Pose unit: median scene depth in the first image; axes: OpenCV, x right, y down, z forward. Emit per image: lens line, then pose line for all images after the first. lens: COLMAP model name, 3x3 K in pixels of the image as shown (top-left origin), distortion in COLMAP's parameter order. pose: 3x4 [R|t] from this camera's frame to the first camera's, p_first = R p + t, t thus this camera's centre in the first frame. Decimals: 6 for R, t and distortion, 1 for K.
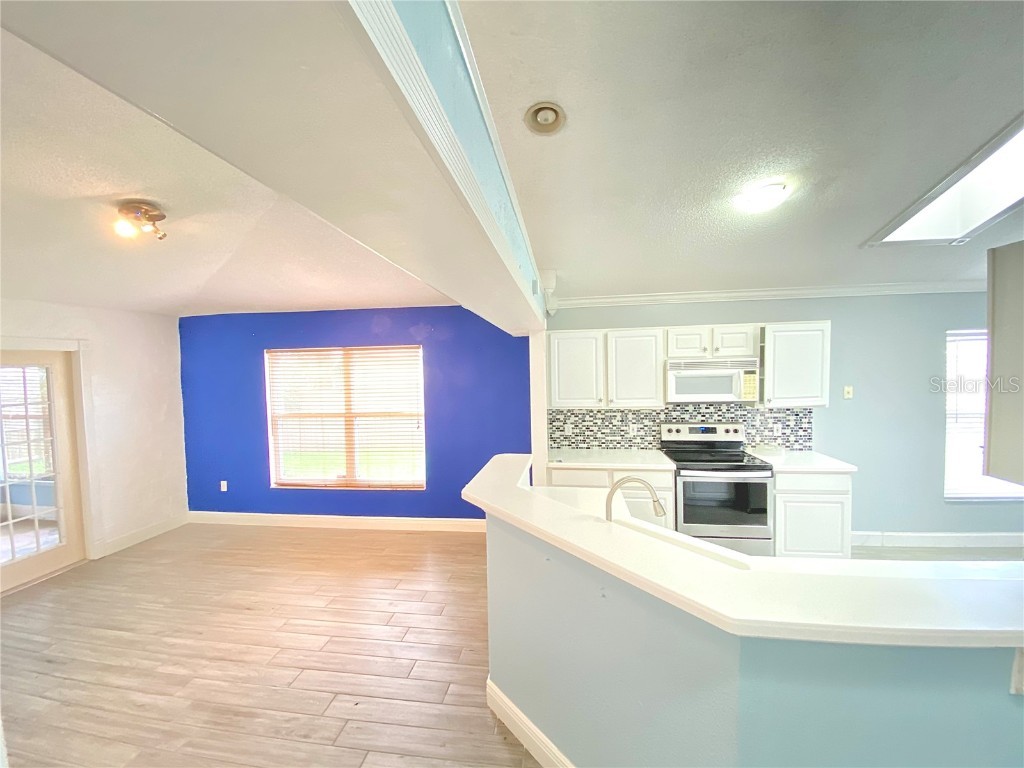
lens RADIAL K [[405.0, 0, 509.4], [0, 405.0, 385.6], [0, 0, 1]] dist [0.013885, -0.016168]
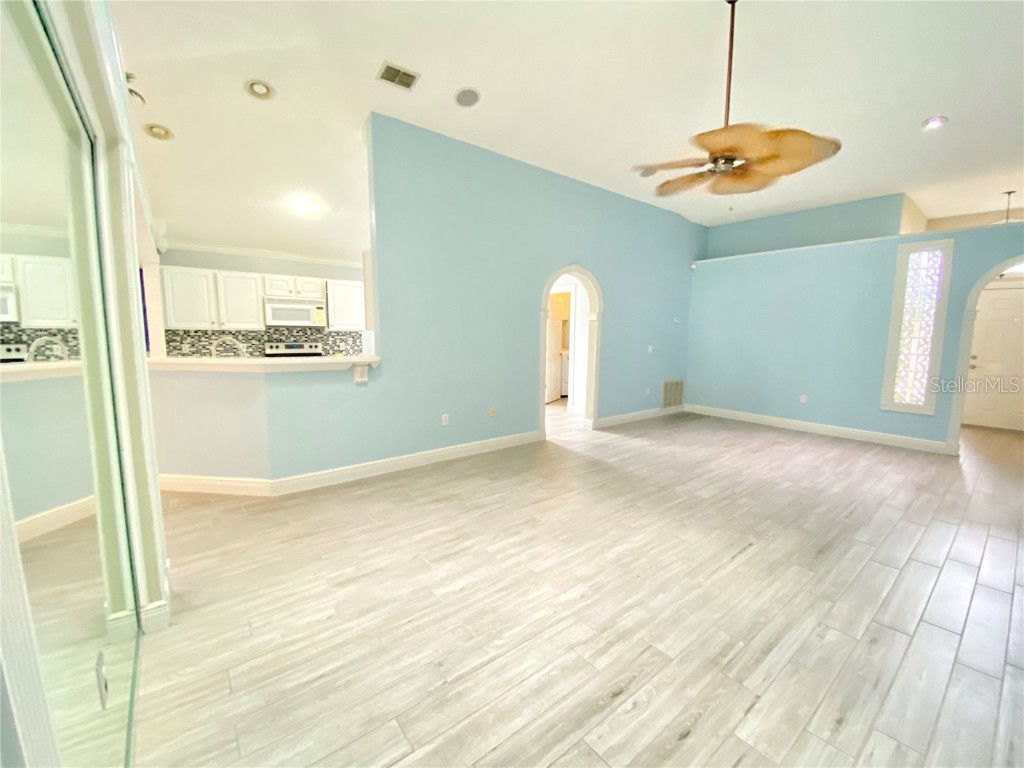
lens RADIAL K [[416.0, 0, 506.4], [0, 416.0, 385.1], [0, 0, 1]] dist [0.001574, -0.016074]
pose [[0.696105, -0.061428, 0.715307, -0.096351], [0.001267, 0.996436, 0.084338, 0.128816], [-0.717939, -0.057802, 0.693702, -0.679130]]
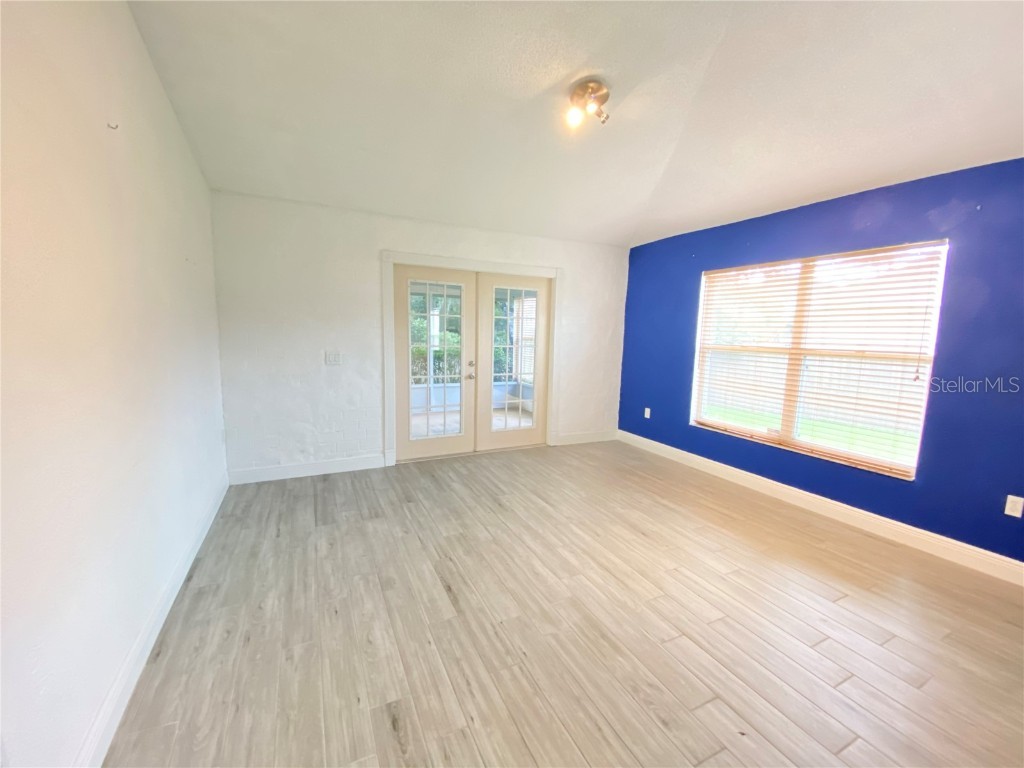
lens RADIAL K [[416.0, 0, 506.4], [0, 416.0, 385.1], [0, 0, 1]] dist [0.001574, -0.016074]
pose [[0.547322, 0.142046, -0.824779, -0.060845], [-0.064107, 0.989712, 0.127909, 0.083914], [0.834463, -0.017134, 0.550798, 0.164288]]
